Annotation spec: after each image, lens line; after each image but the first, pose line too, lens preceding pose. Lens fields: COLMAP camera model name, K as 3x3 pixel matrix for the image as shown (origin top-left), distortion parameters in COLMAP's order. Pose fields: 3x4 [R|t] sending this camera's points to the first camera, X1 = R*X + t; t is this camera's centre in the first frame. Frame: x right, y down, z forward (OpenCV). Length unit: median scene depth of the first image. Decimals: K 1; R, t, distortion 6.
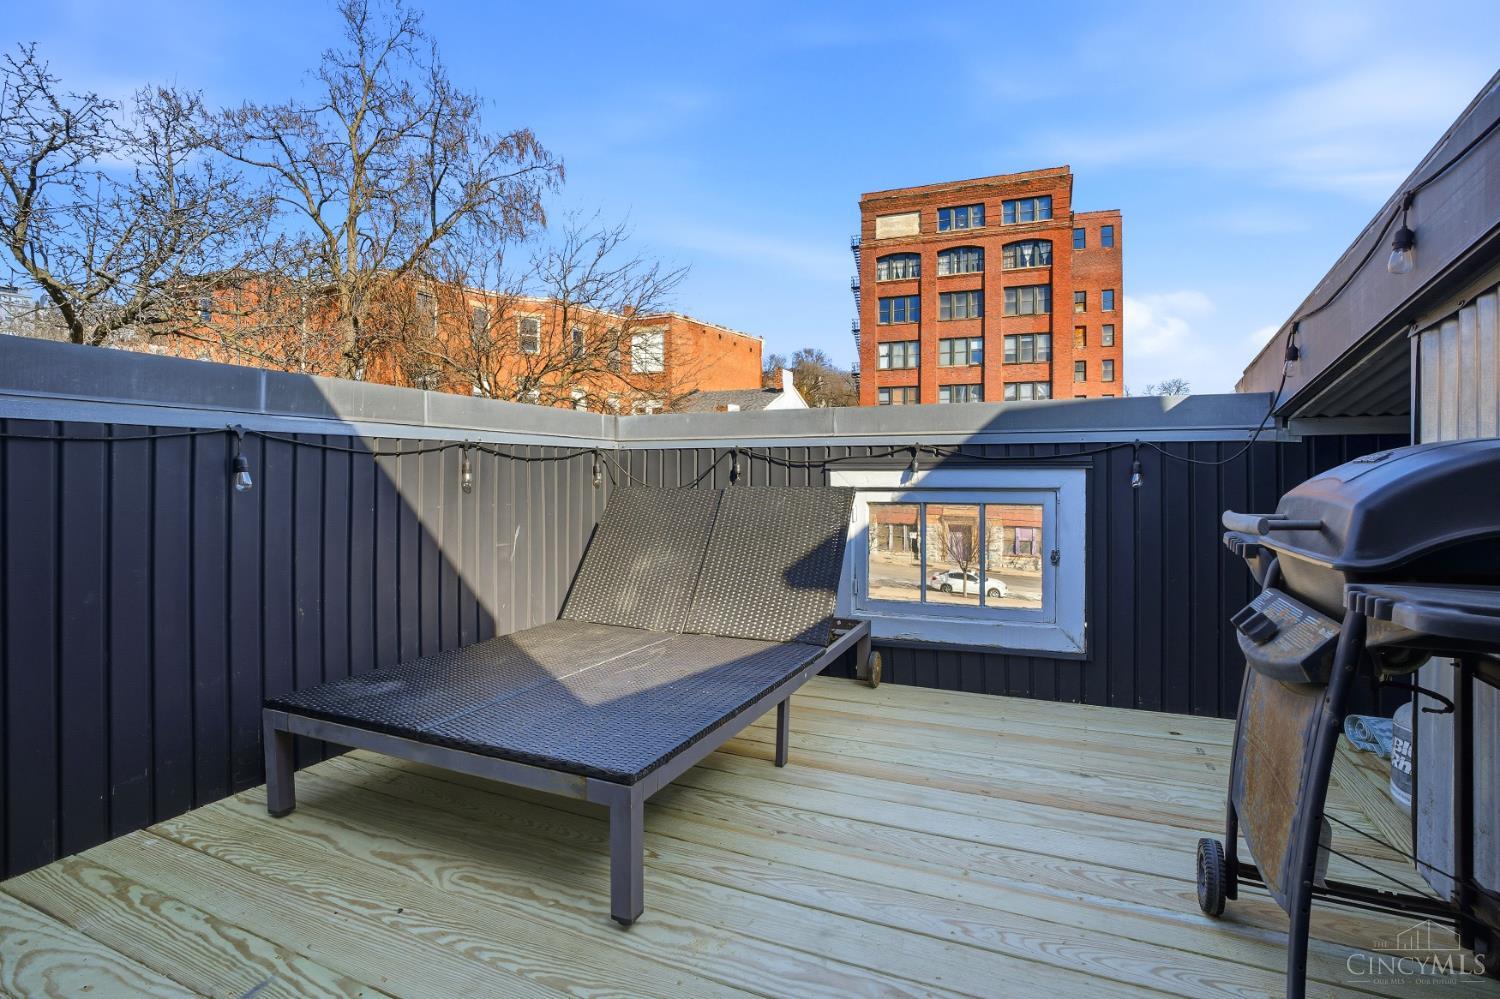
lens RADIAL K [[716.5, 0, 748.8], [0, 716.5, 489.1], [0, 0, 1]] dist [-0.067326, 0.016472]
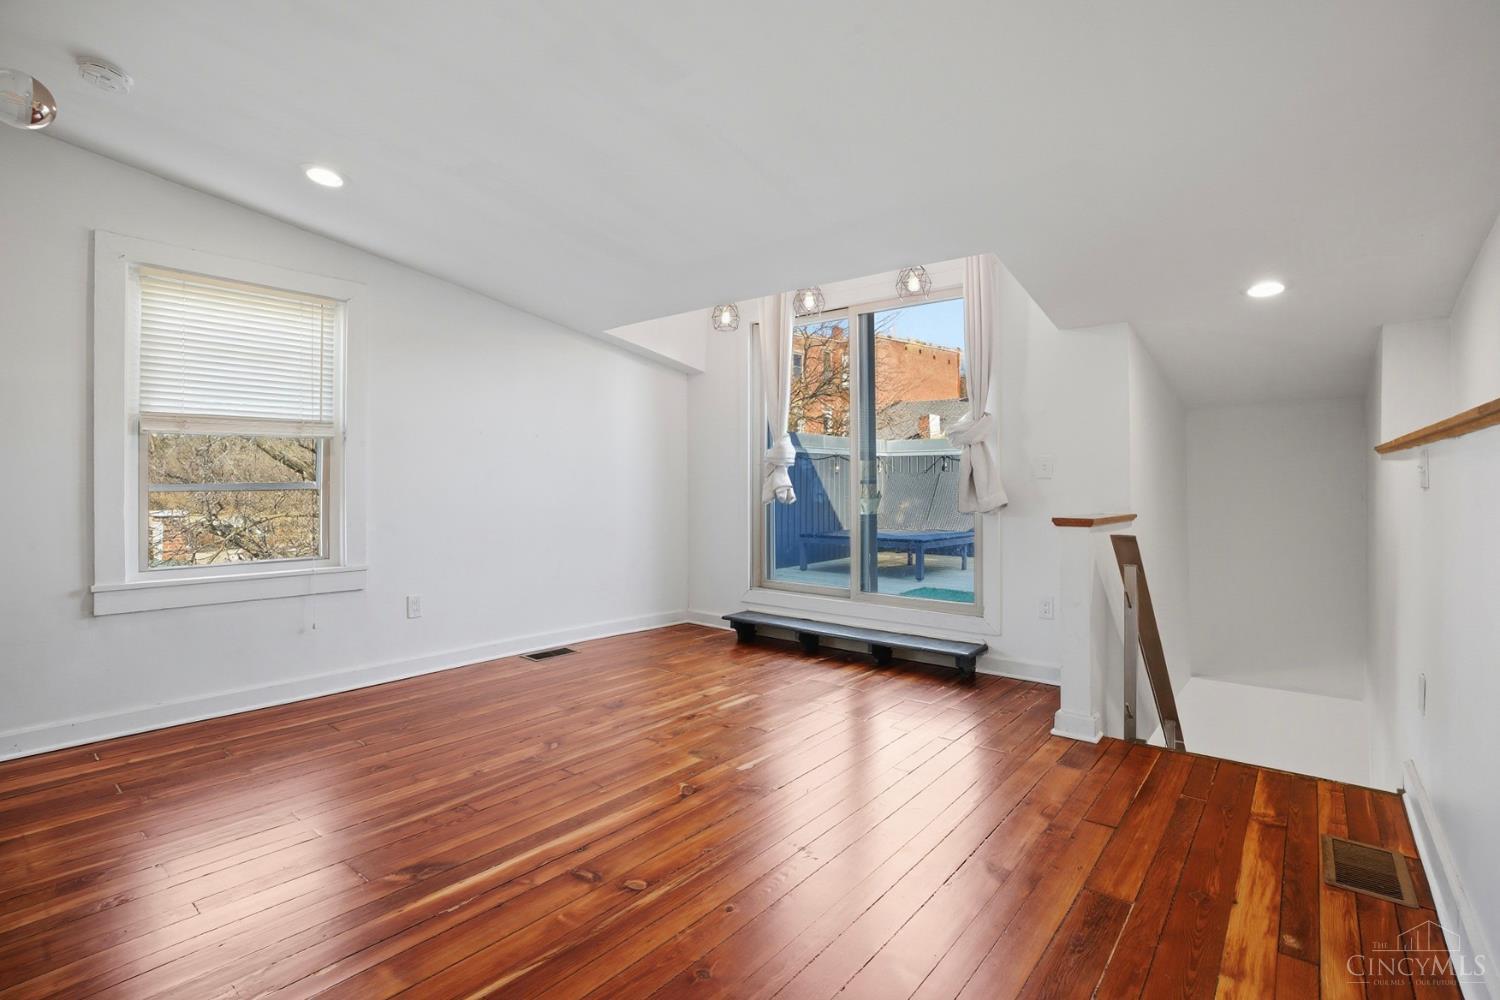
lens RADIAL K [[716.5, 0, 748.8], [0, 716.5, 489.6], [0, 0, 1]] dist [-0.067326, 0.016472]
pose [[0.963381, -0.004624, -0.268096, -0.015954], [0.003471, 0.999983, -0.004776, 0.079619], [0.268113, 0.003670, 0.963380, -1.746057]]
